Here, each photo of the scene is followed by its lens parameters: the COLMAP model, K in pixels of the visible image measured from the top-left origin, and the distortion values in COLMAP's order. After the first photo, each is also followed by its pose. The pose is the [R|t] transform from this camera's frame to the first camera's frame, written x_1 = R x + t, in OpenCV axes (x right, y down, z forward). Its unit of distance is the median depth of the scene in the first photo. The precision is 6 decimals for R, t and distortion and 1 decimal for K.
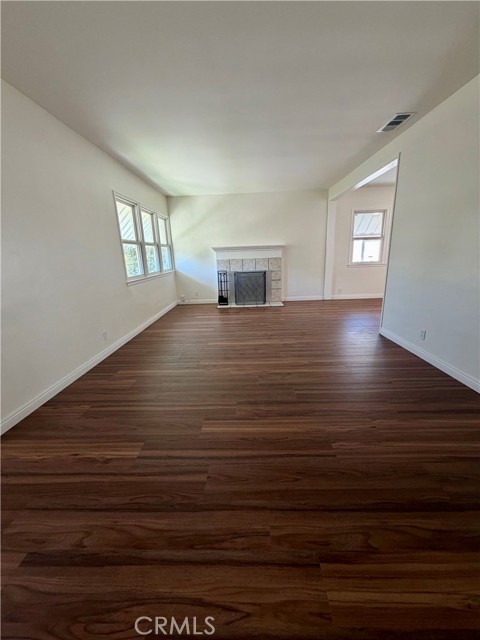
lens RADIAL K [[254.5, 0, 242.0], [0, 254.5, 322.0], [0, 0, 1]] dist [-0.001084, -0.000755]
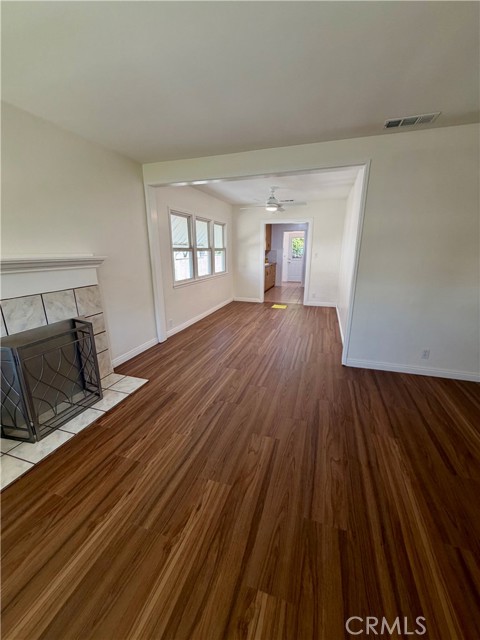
lens RADIAL K [[254.5, 0, 242.8], [0, 254.5, 318.4], [0, 0, 1]] dist [-0.001084, -0.000755]
pose [[0.287787, -0.214487, 0.933367, -0.209142], [0.241699, 0.959316, 0.145927, -0.197707], [-0.926693, 0.183598, 0.327920, 0.619646]]
